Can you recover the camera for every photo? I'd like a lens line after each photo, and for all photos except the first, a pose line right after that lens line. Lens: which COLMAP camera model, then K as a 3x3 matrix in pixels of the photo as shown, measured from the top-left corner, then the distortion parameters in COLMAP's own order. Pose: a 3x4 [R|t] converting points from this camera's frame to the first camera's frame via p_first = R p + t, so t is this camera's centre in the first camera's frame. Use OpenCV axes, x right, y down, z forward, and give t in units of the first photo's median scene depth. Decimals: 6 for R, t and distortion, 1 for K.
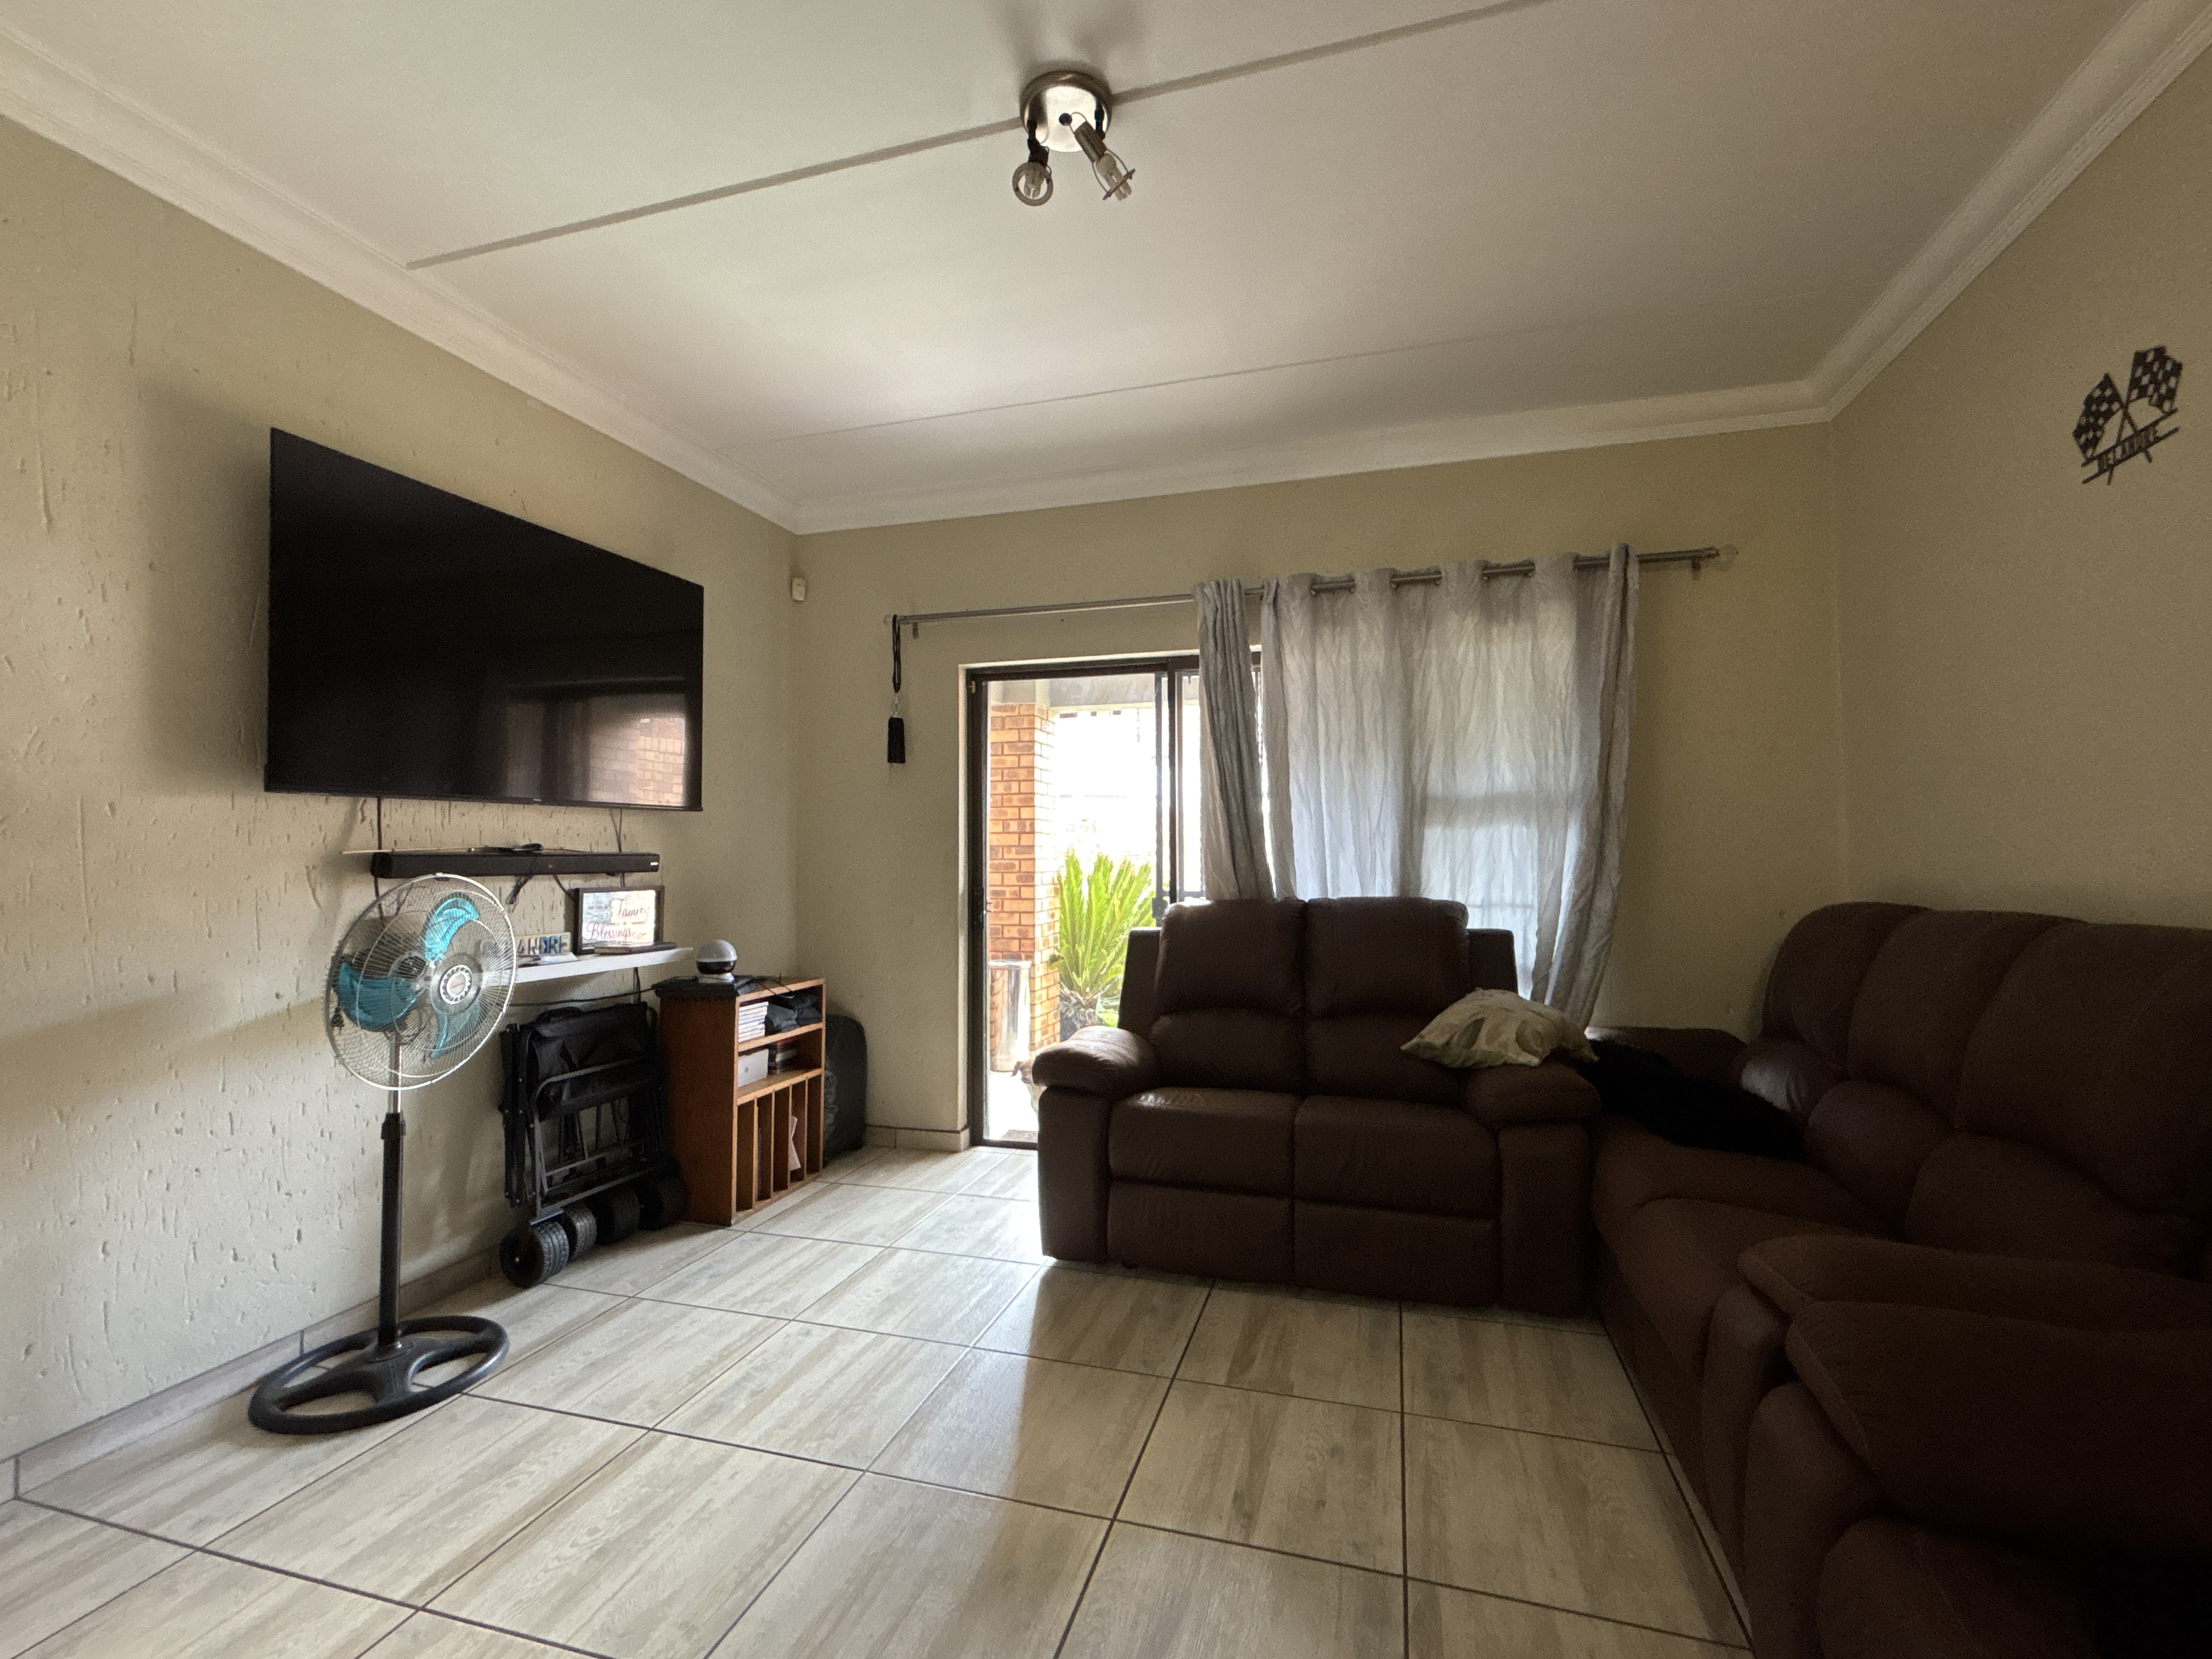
lens RADIAL K [[974.1, 0, 1100.8], [0, 974.1, 826.0], [0, 0, 1]] dist [0.000078, -0.001510]
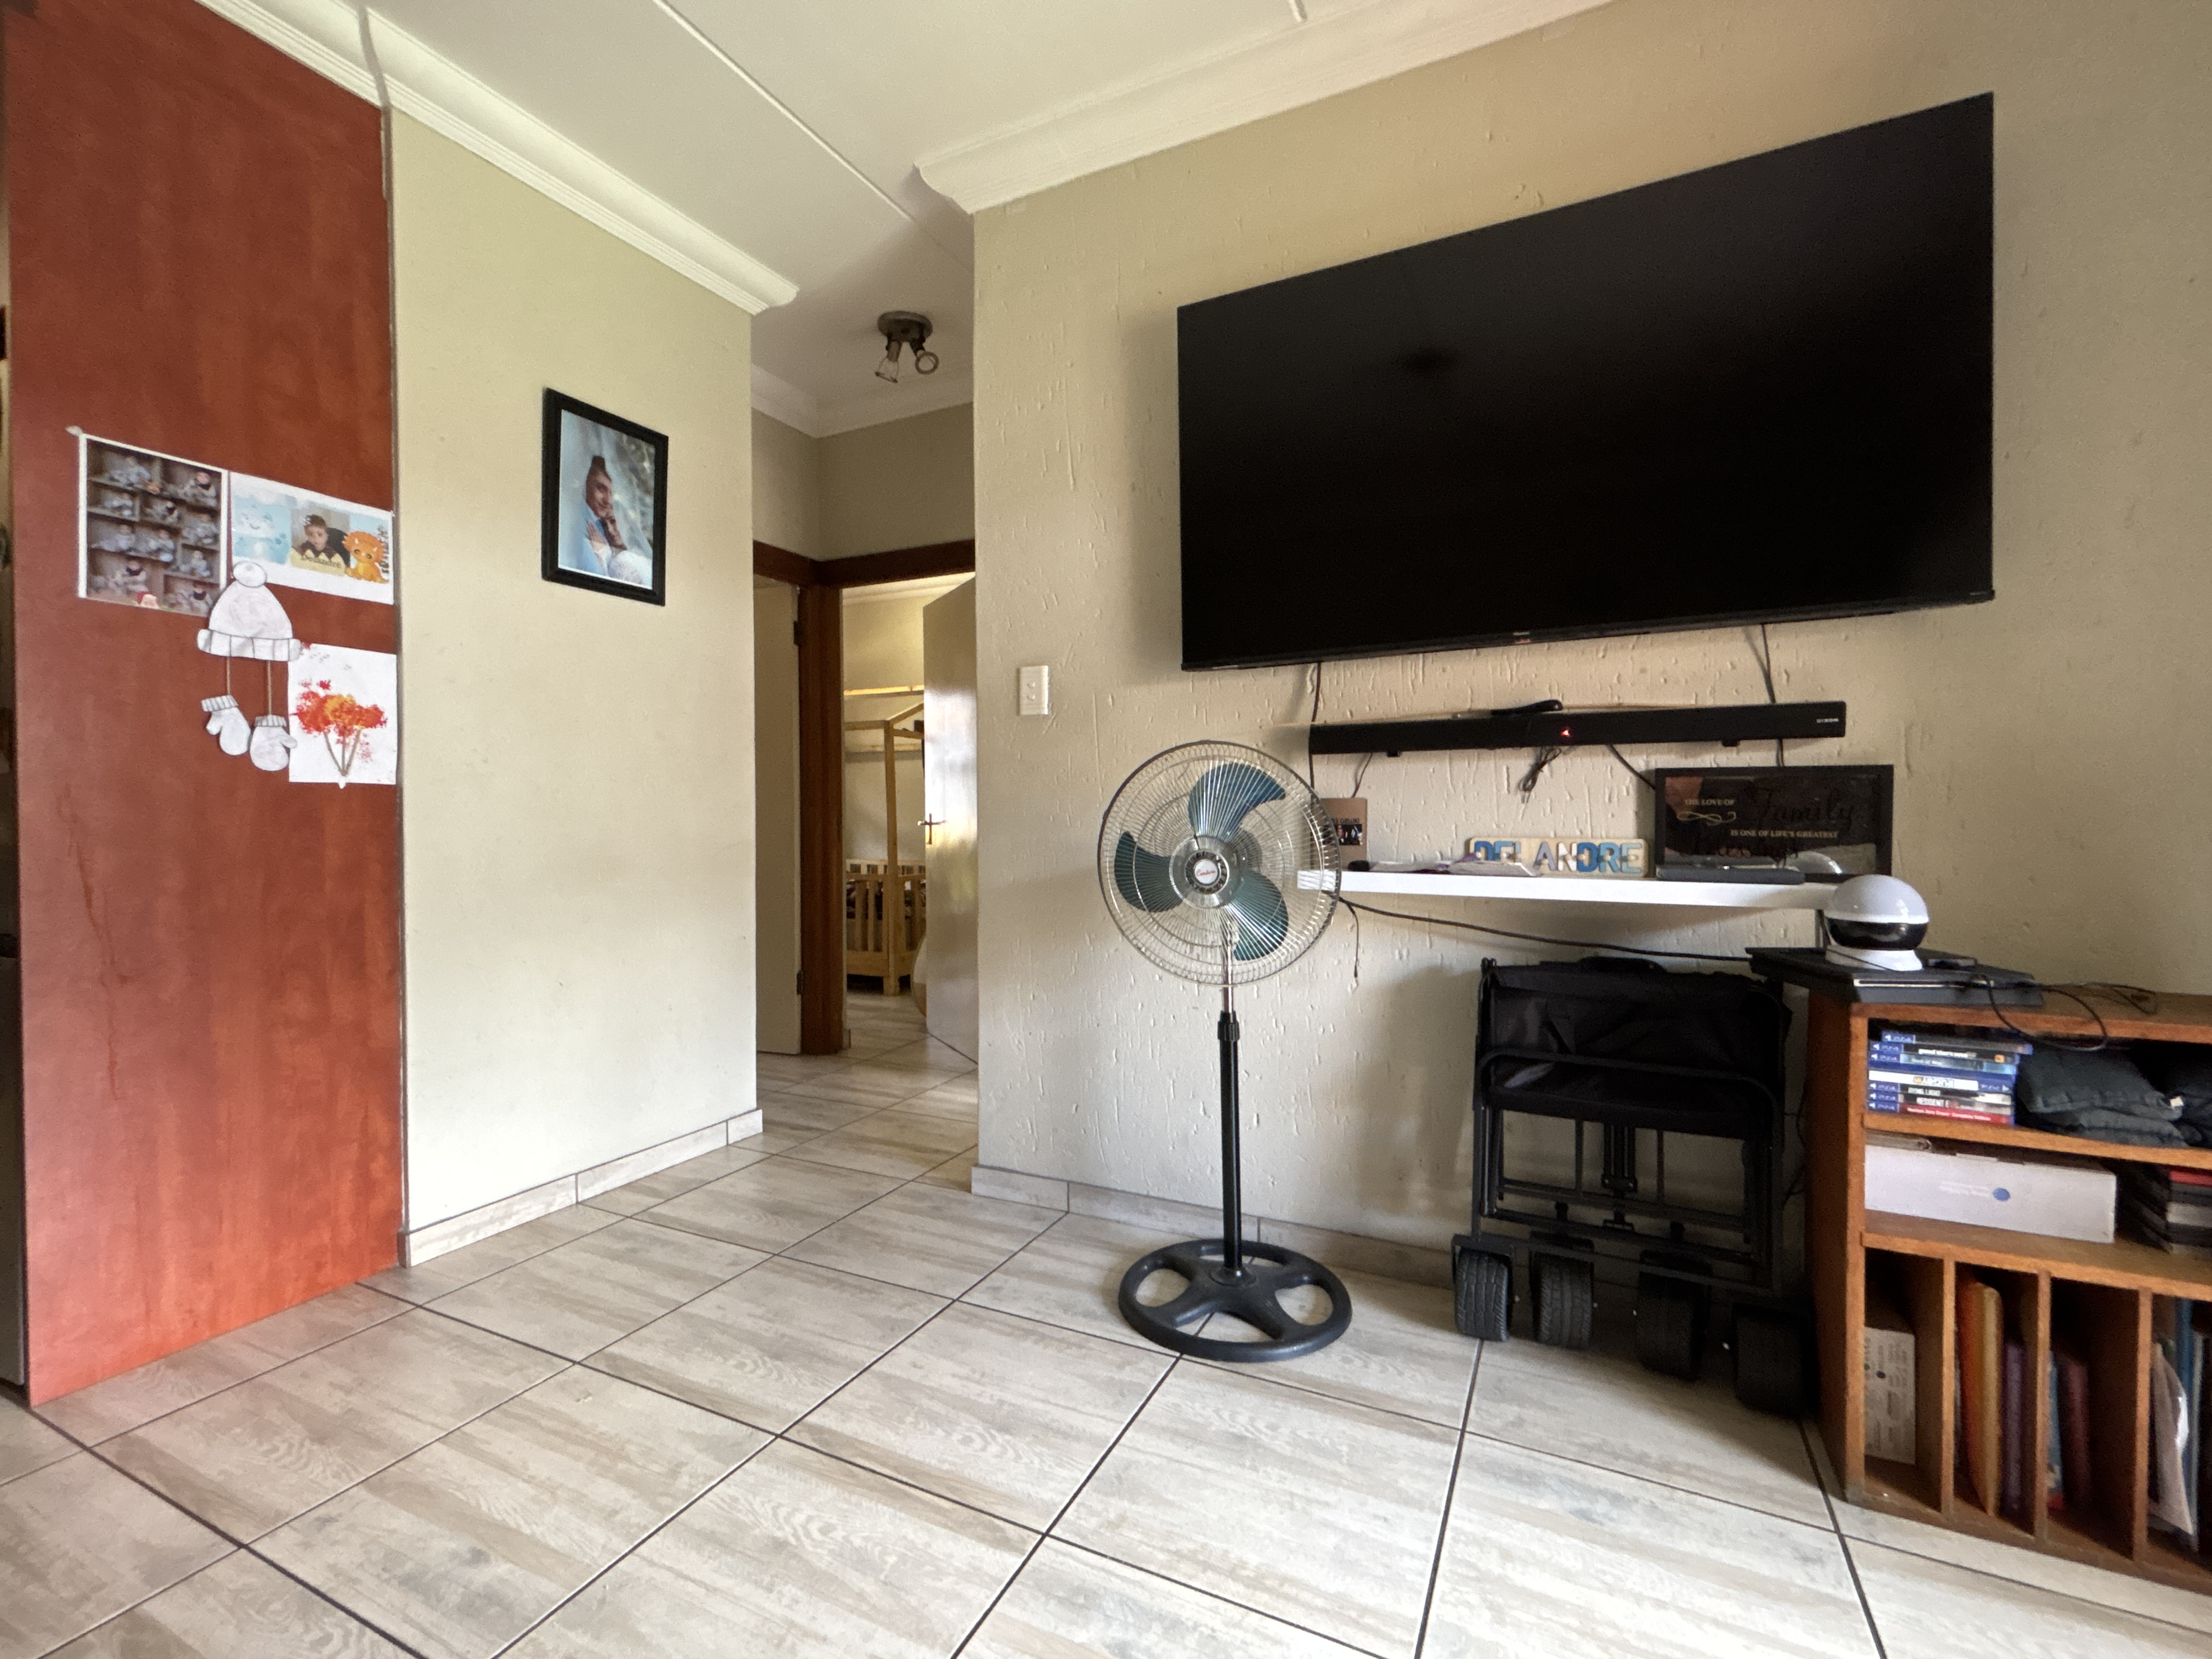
lens RADIAL K [[974.1, 0, 1096.5], [0, 974.1, 823.1], [0, 0, 1]] dist [0.000078, -0.001510]
pose [[-0.168282, 0.017313, -0.985587, 0.120509], [0.037428, 0.999237, 0.011163, 0.077002], [0.985028, -0.035010, -0.168801, 0.745067]]
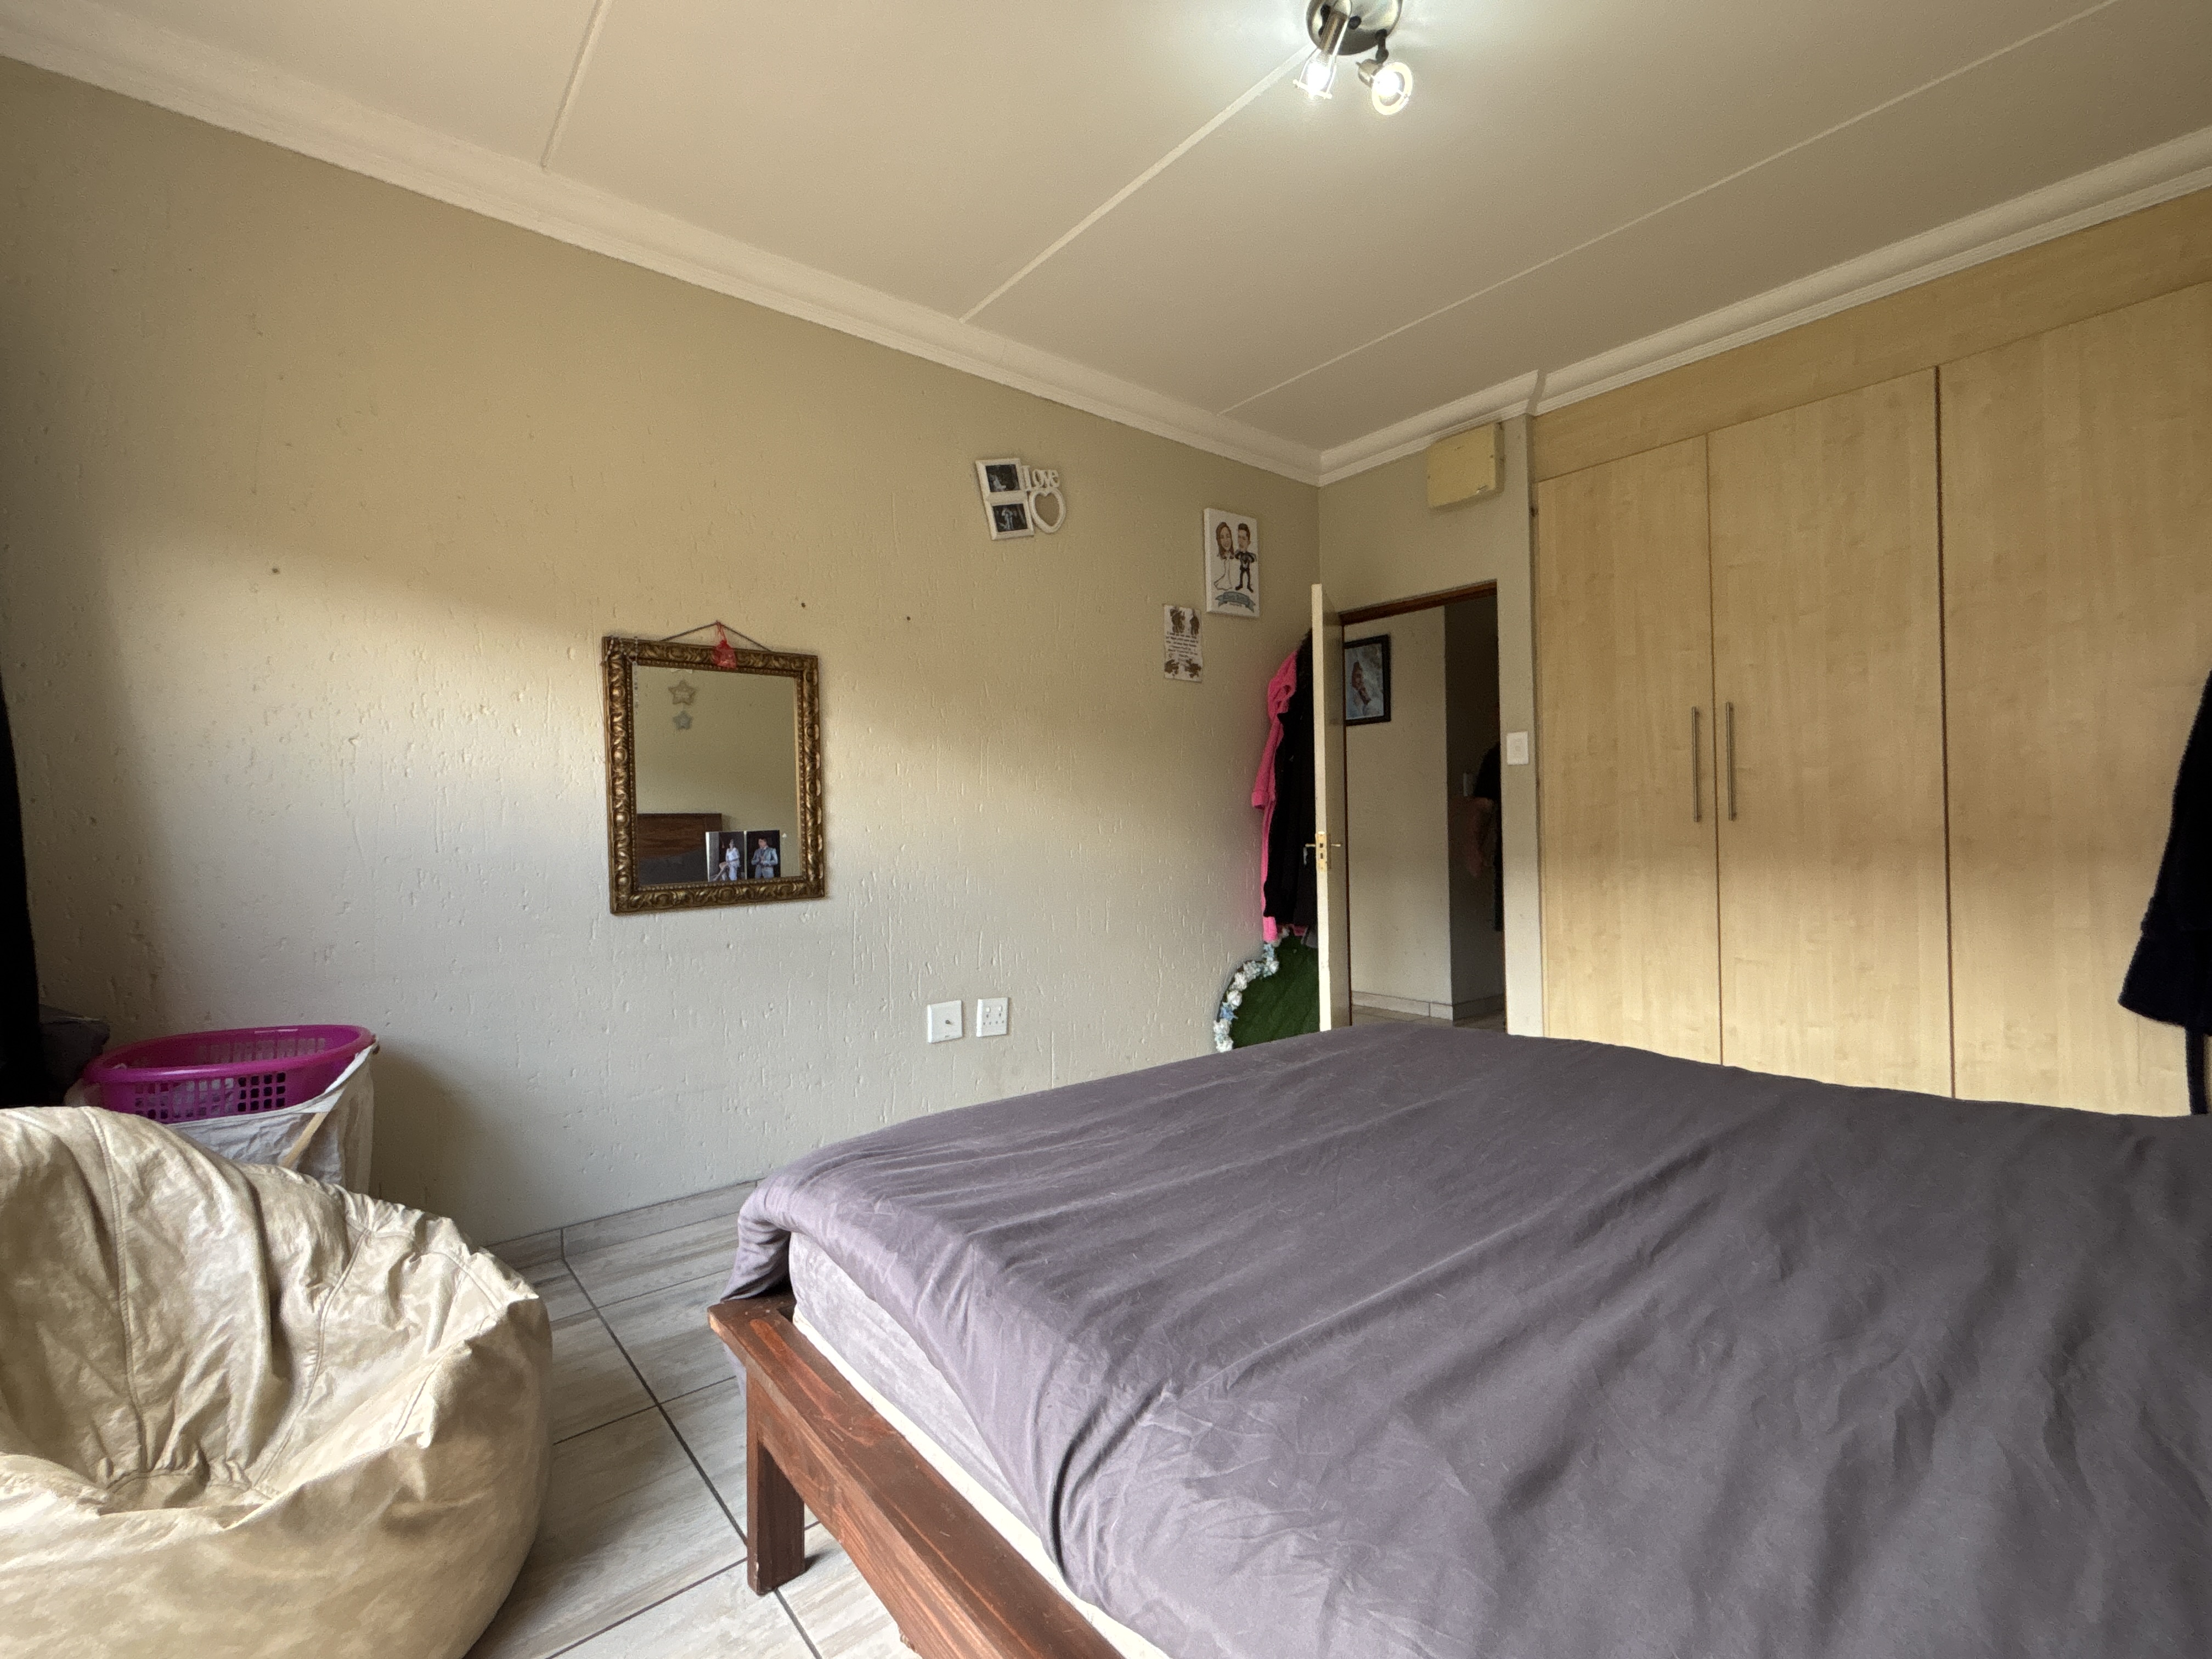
lens RADIAL K [[974.1, 0, 1104.6], [0, 974.1, 832.8], [0, 0, 1]] dist [0.000078, -0.001510]
pose [[-0.827659, 0.029058, 0.560478, -0.712746], [0.016186, 0.999479, -0.027916, 0.096584], [-0.560998, -0.014033, -0.827698, 1.462065]]
